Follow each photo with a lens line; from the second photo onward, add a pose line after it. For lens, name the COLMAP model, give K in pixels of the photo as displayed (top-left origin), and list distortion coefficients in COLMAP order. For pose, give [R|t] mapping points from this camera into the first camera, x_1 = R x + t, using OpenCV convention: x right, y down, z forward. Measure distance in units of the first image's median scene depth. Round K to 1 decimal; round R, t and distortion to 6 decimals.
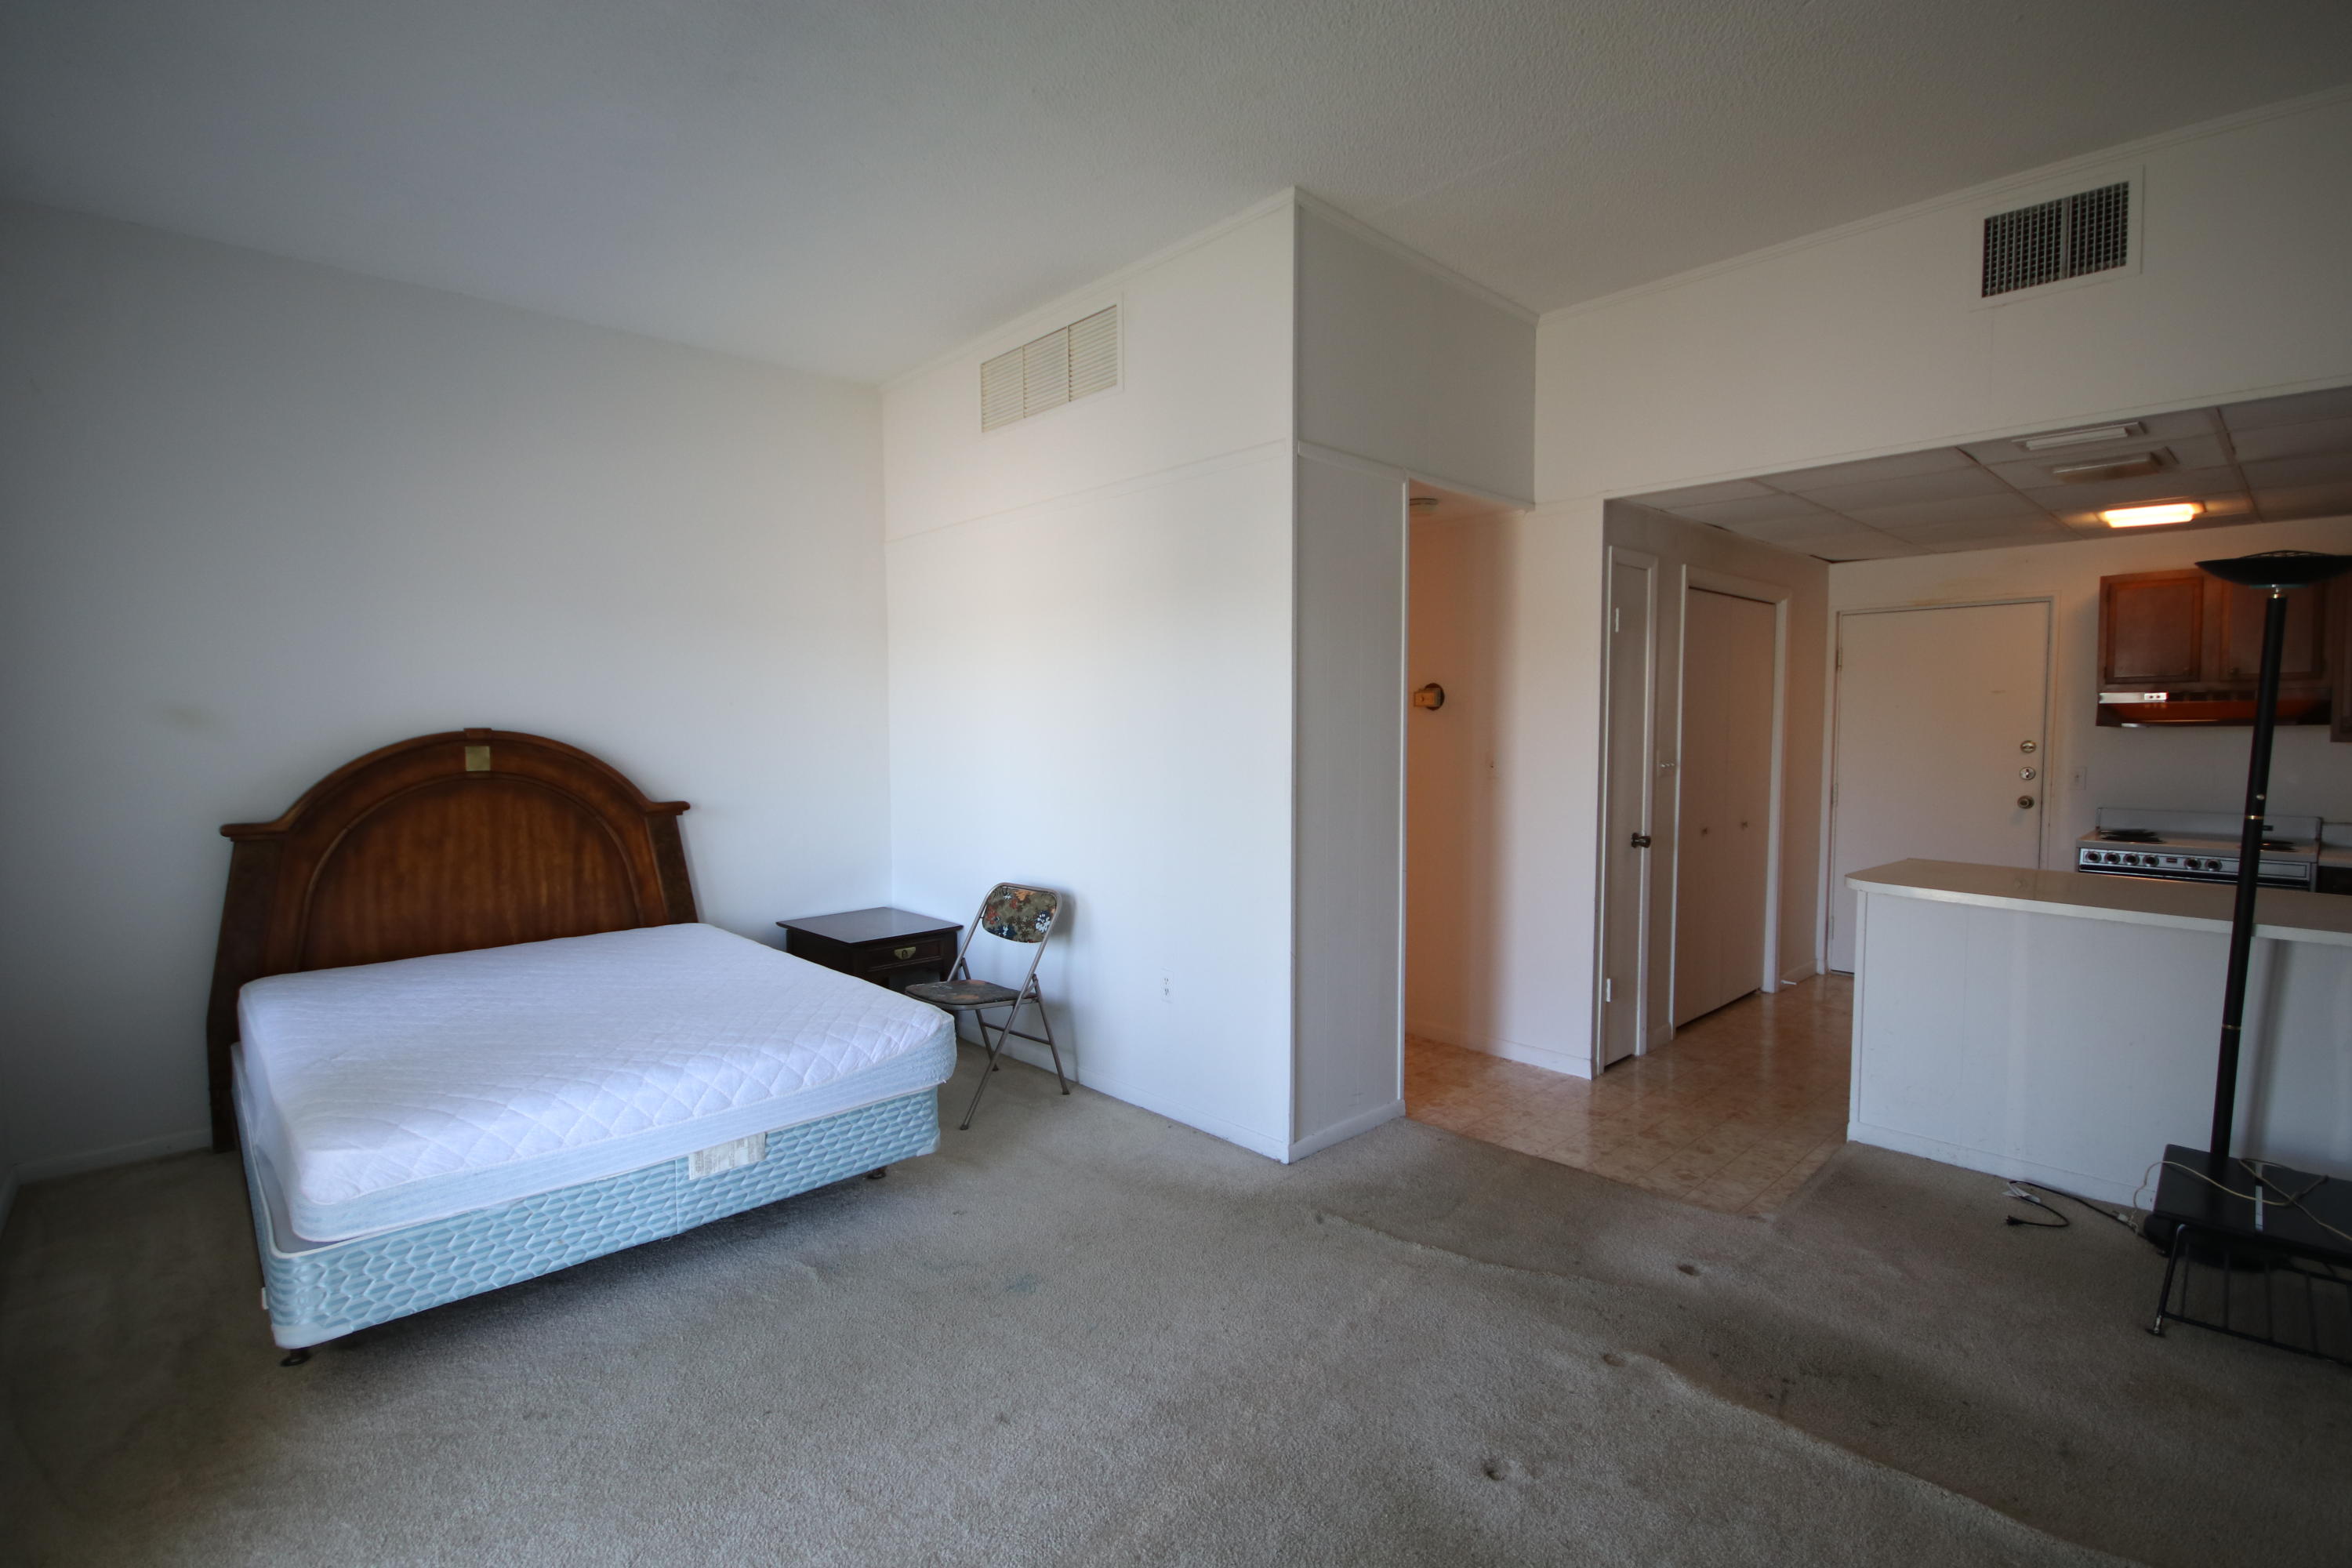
lens RADIAL K [[1085.6, 0, 1176.0], [0, 1085.6, 784.0], [0, 0, 1]] dist [0.022849, -0.015912]
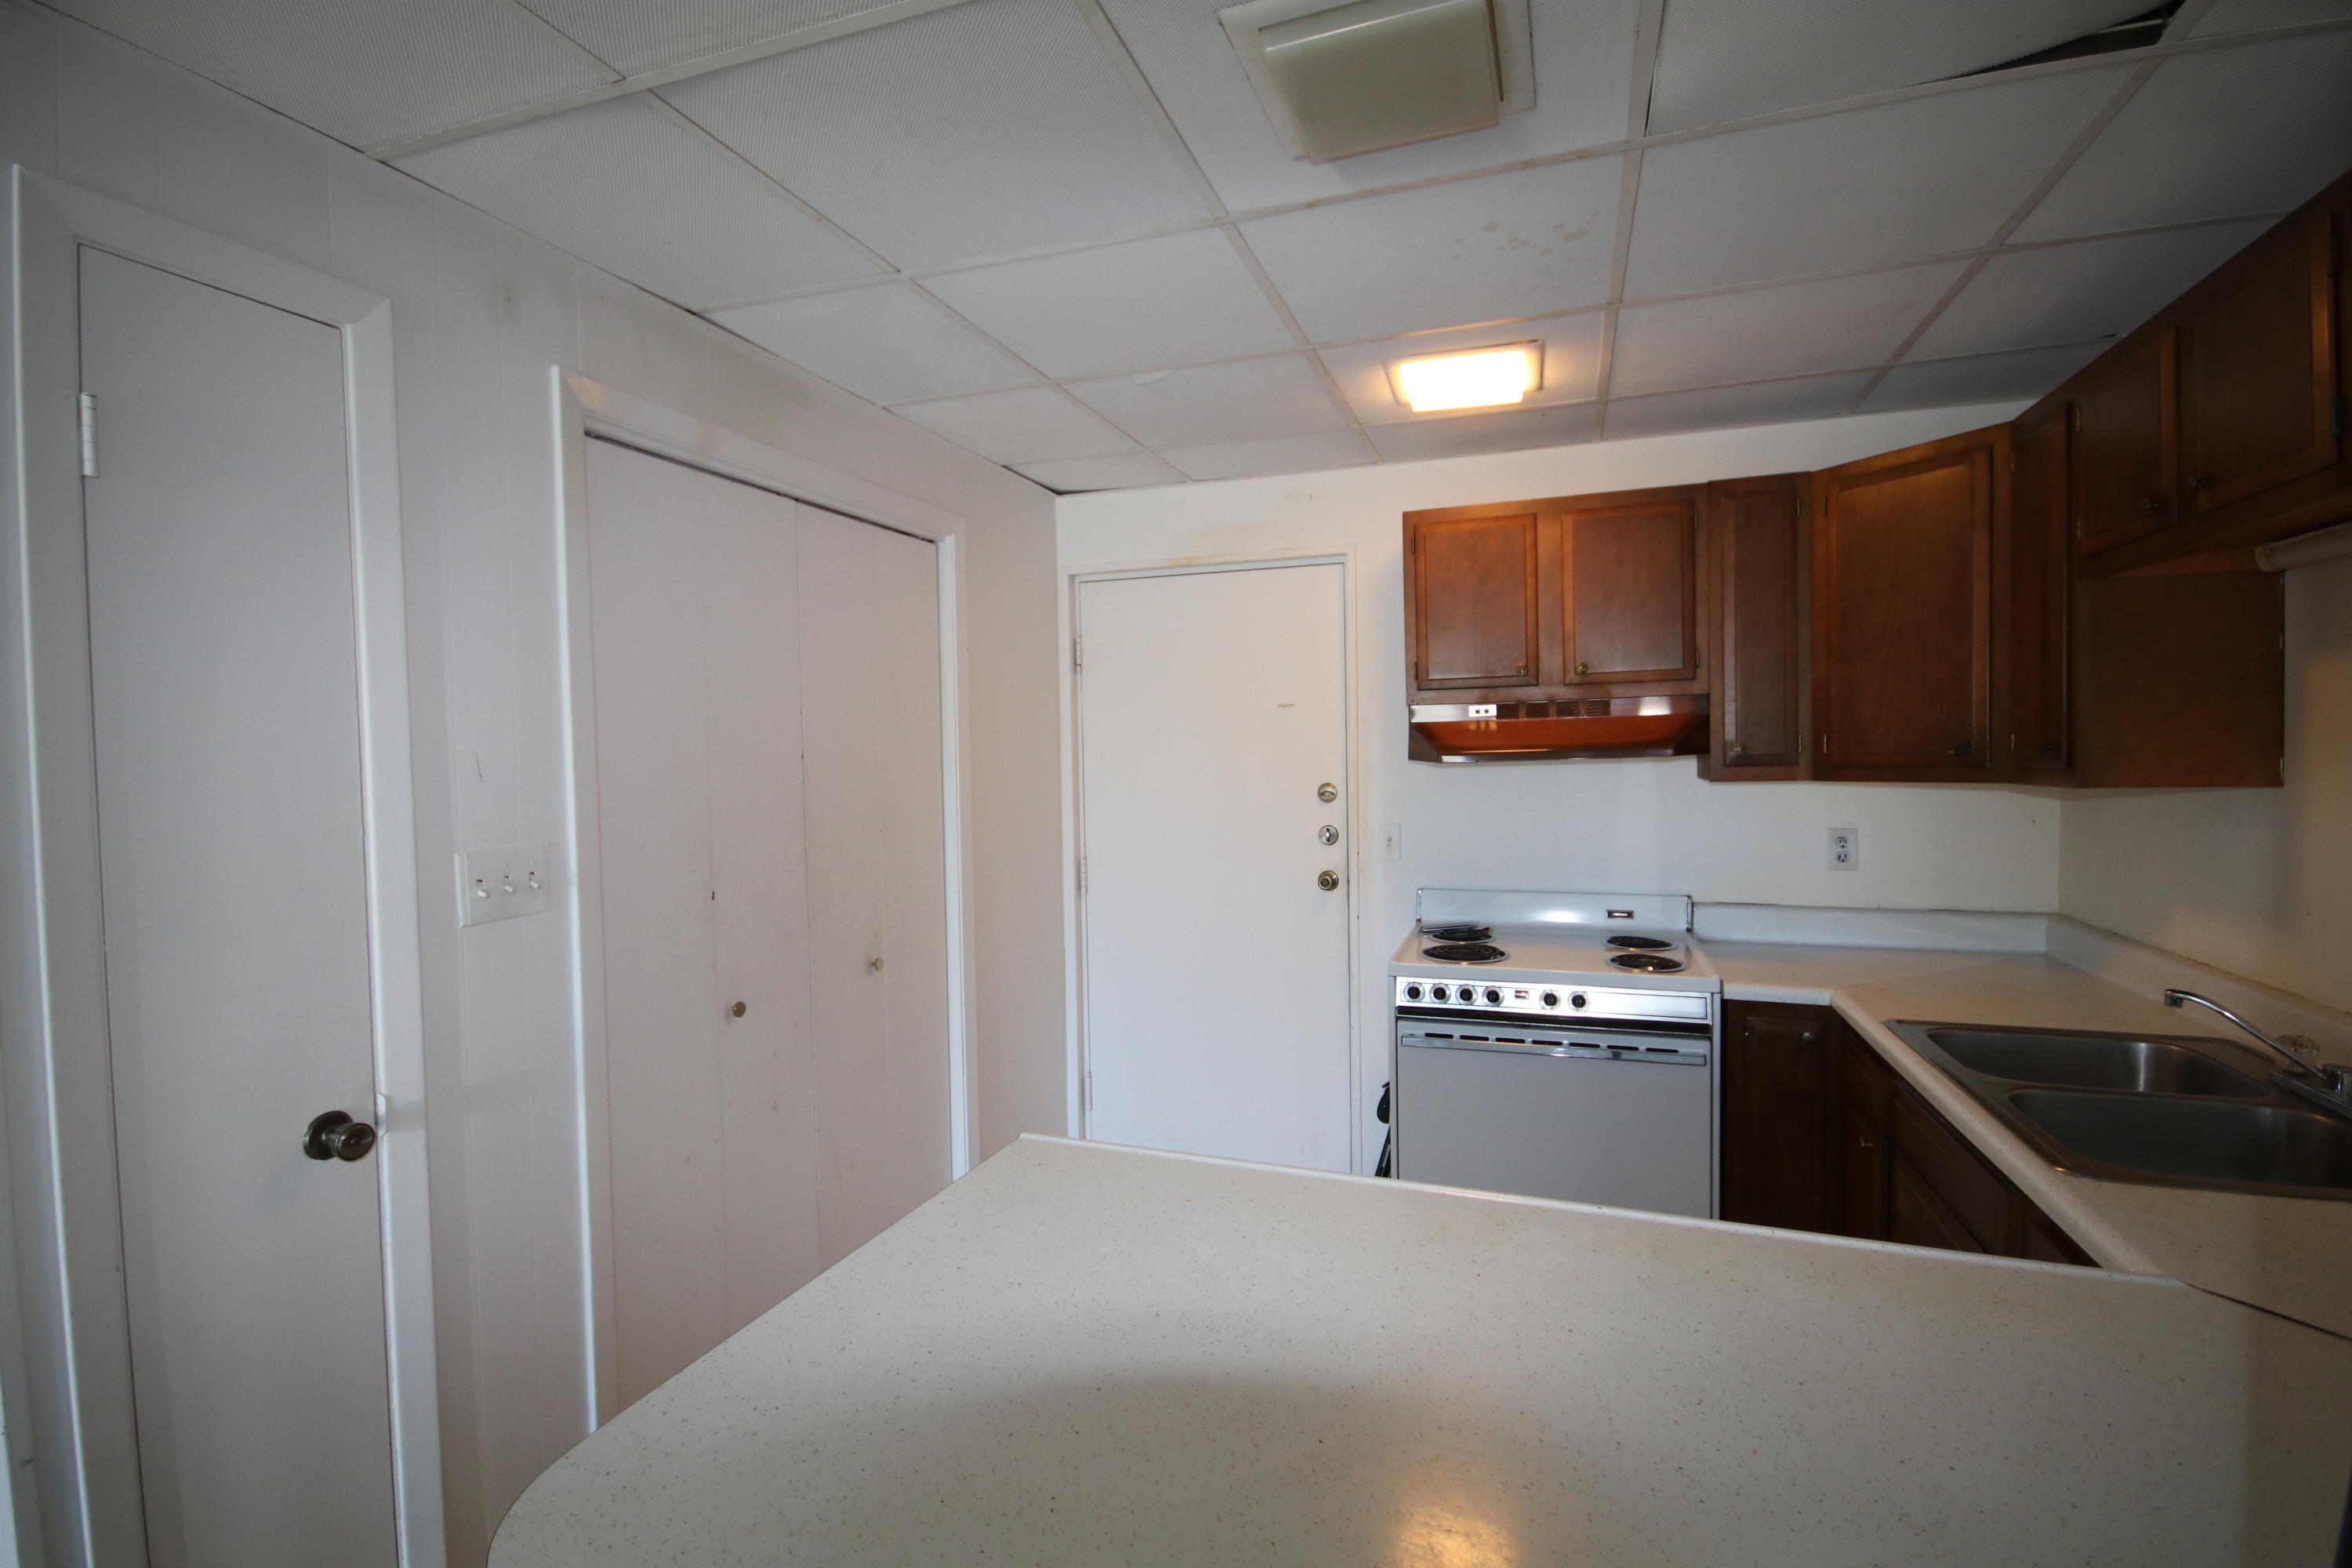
lens RADIAL K [[1085.3, 0, 1176.0], [0, 1085.3, 784.0], [0, 0, 1]] dist [0.000960, 0.000580]
pose [[0.887307, -0.029267, 0.460250, 0.459433], [0.041062, 0.999034, -0.015635, -0.036521], [-0.459348, 0.032772, 0.887652, 0.538003]]
